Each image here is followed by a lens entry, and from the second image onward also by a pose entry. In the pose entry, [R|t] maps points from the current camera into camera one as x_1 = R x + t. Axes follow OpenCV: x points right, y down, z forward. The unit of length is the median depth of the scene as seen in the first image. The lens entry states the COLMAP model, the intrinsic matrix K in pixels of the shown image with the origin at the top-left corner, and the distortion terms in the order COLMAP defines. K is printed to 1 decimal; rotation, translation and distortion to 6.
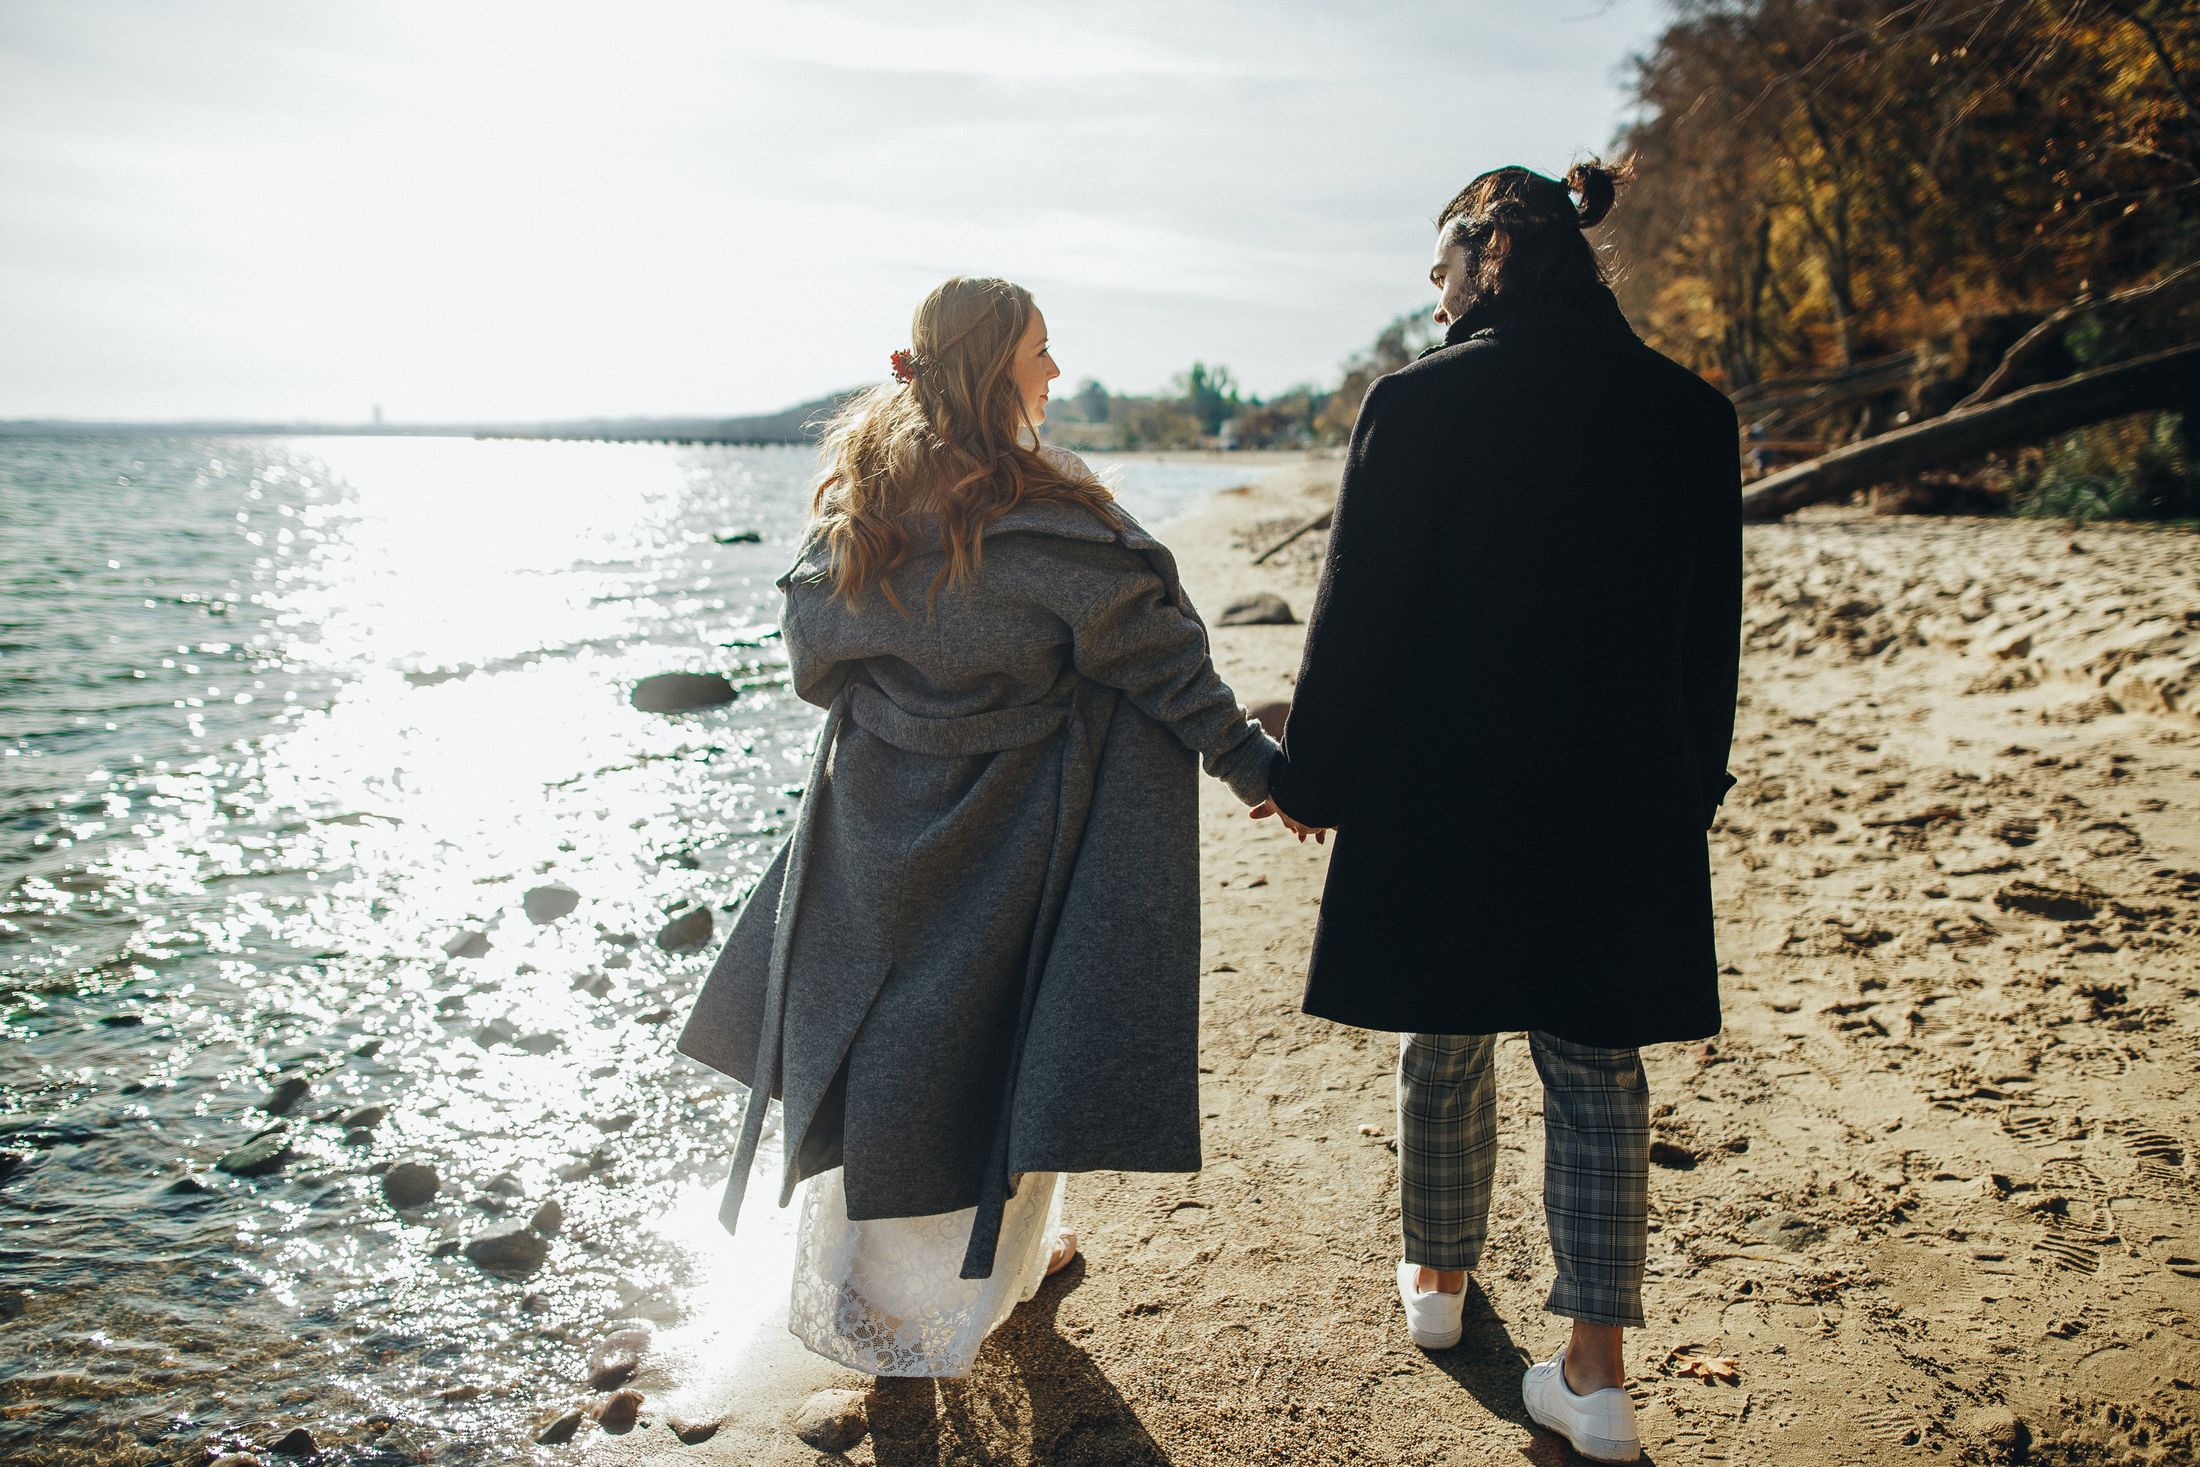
lens RADIAL K [[1578.8, 0, 1100.0], [0, 1578.8, 733.5], [0, 0, 1]] dist [-0.001549, -0.000936]
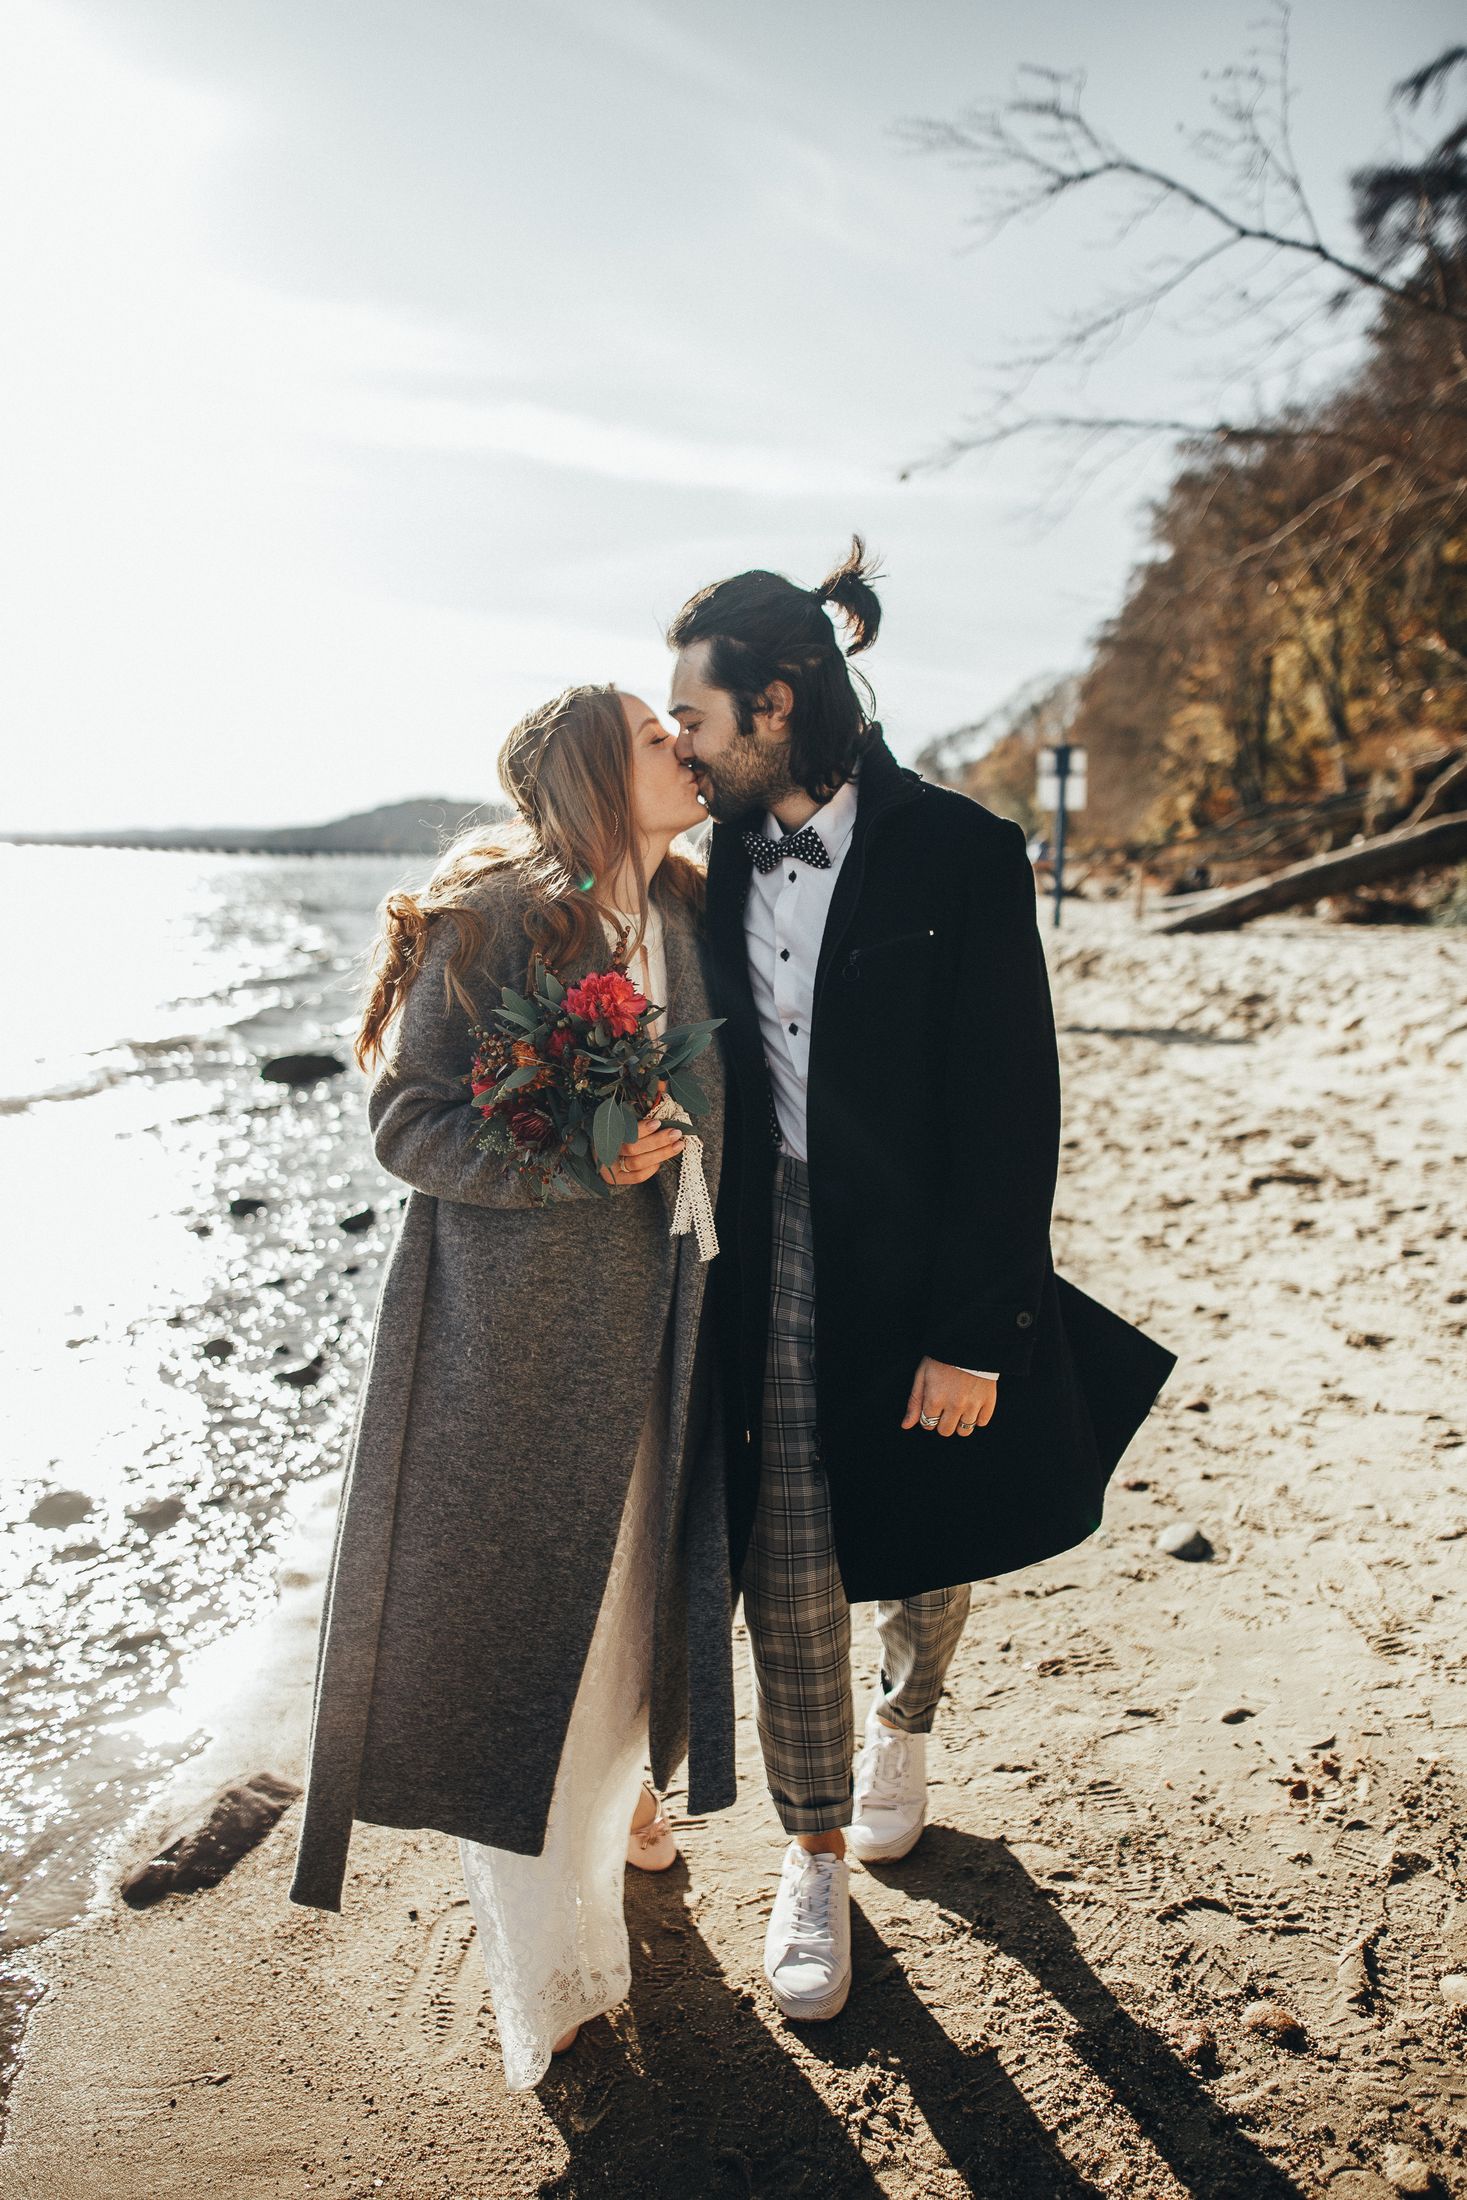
lens RADIAL K [[1578.8, 0, 733.5], [0, 1578.8, 1100.0], [0, 0, 1]] dist [-0.001549, -0.000936]
pose [[0.998568, -0.002777, 0.053432, -0.010308], [0.004221, 0.999629, -0.026917, 0.041274], [-0.053337, 0.027104, 0.998209, -0.278535]]
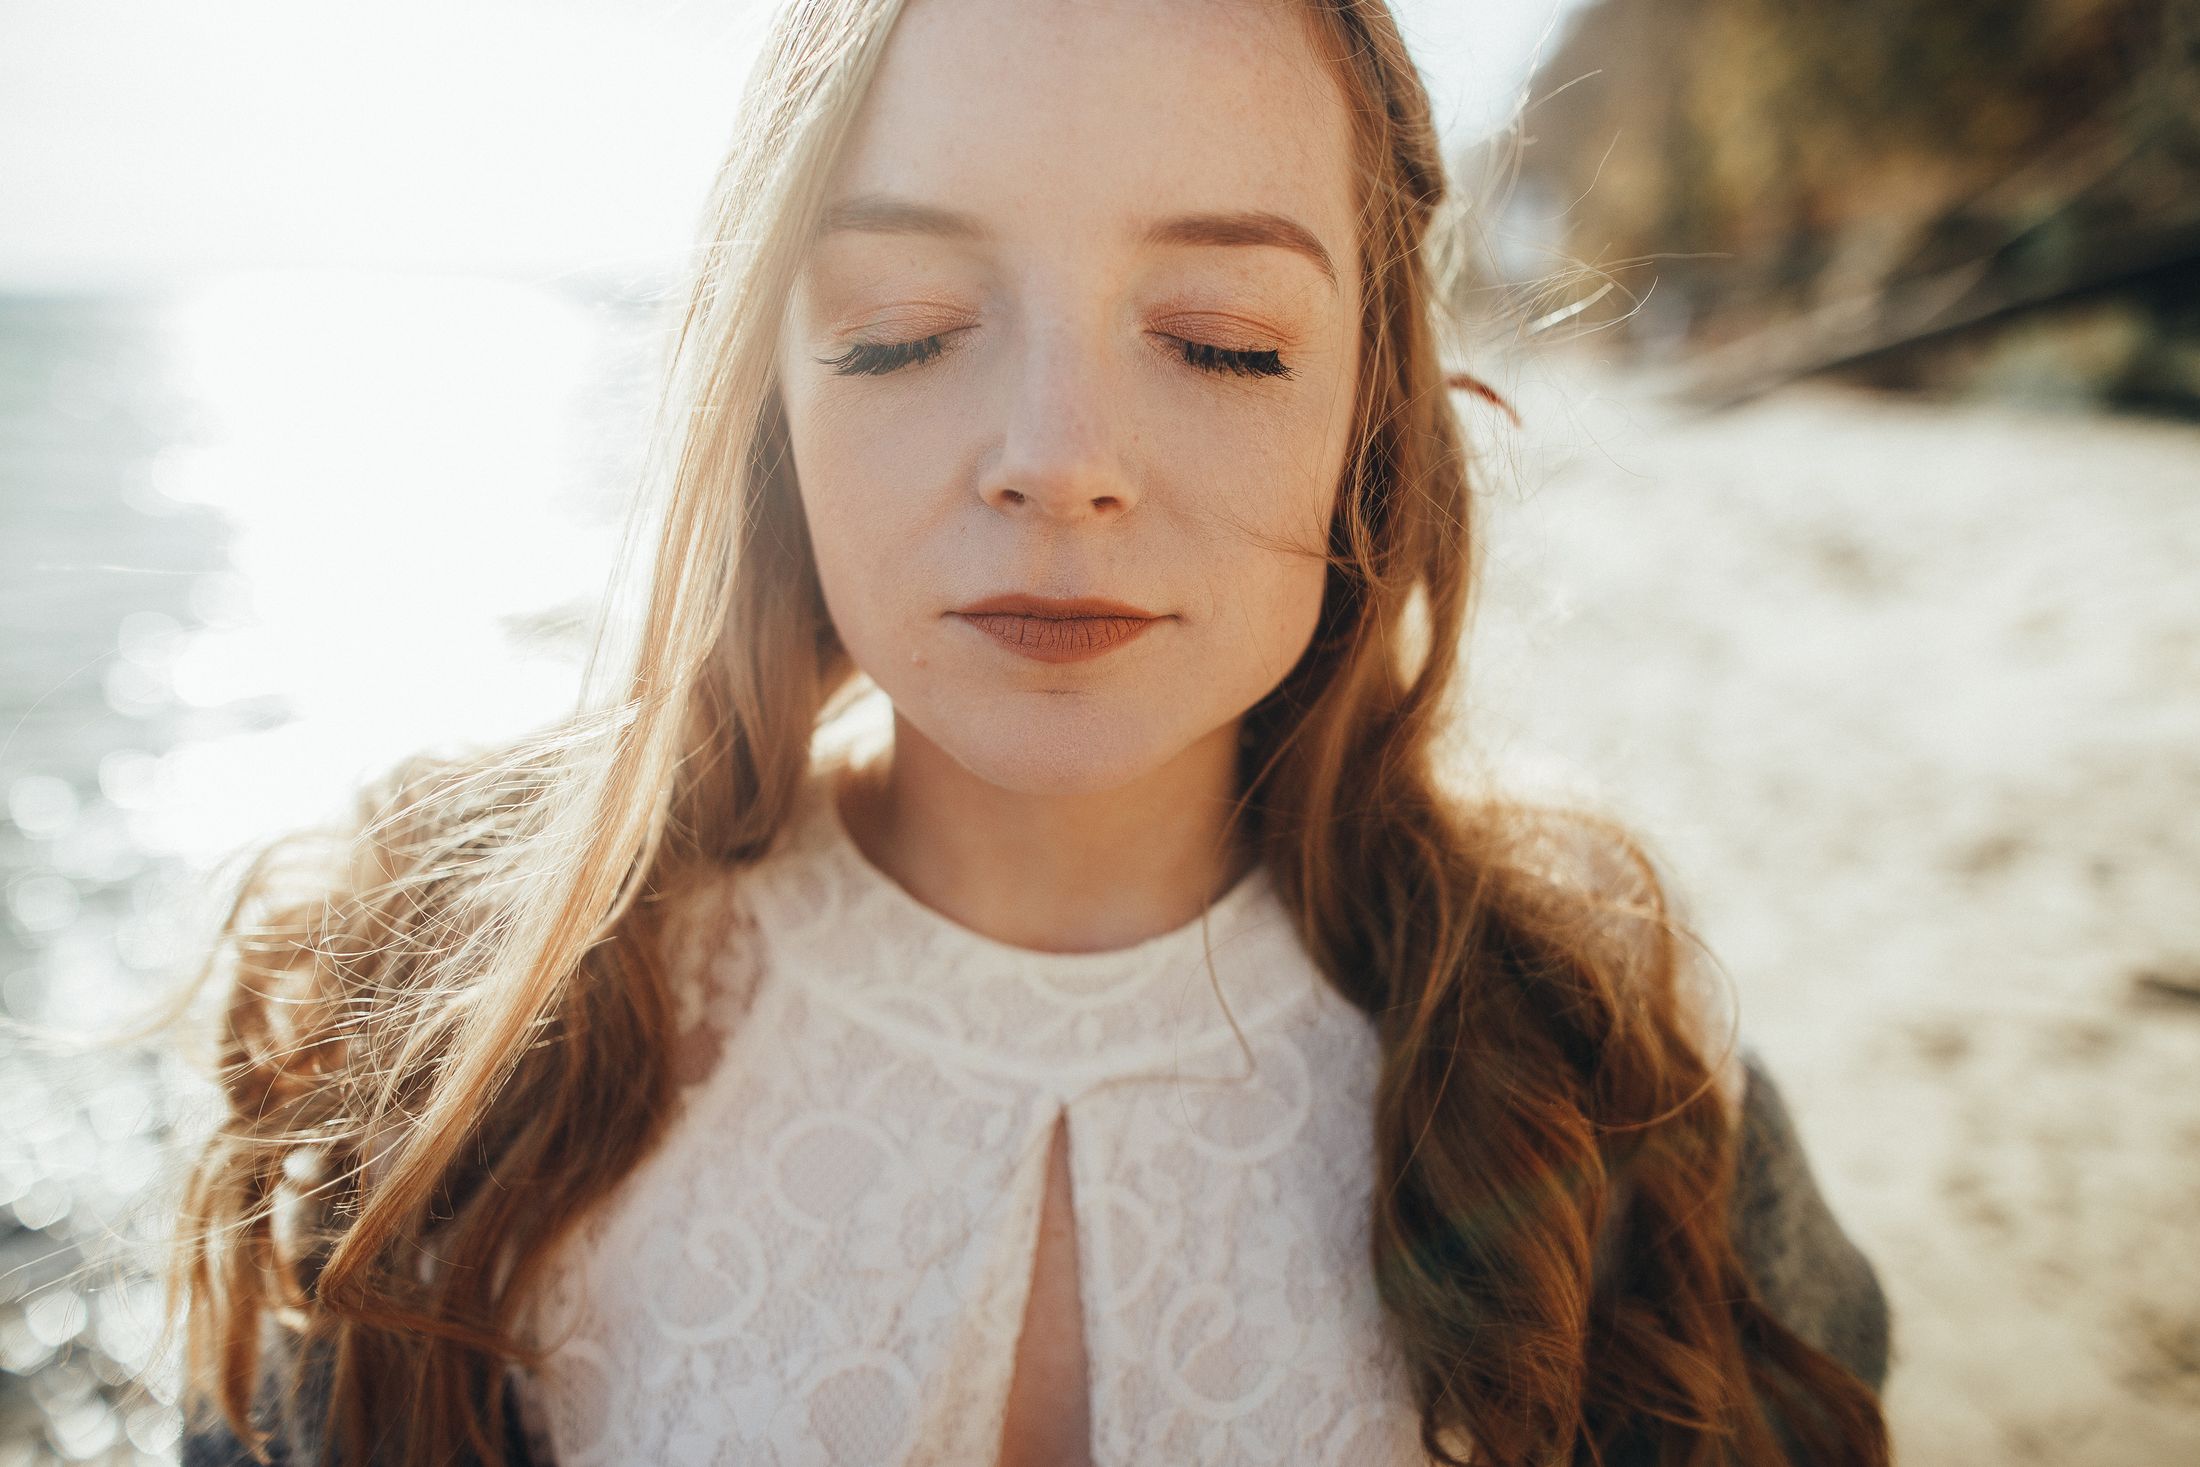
lens RADIAL K [[1488.1, 0, 1100.0], [0, 1488.1, 733.5], [0, 0, 1]] dist [-0.000444, -0.000283]
pose [[0.999007, 0.017638, 0.040921, 0.008892], [-0.021936, 0.994008, 0.107083, -0.056671], [-0.038787, -0.107875, 0.993408, 0.161541]]
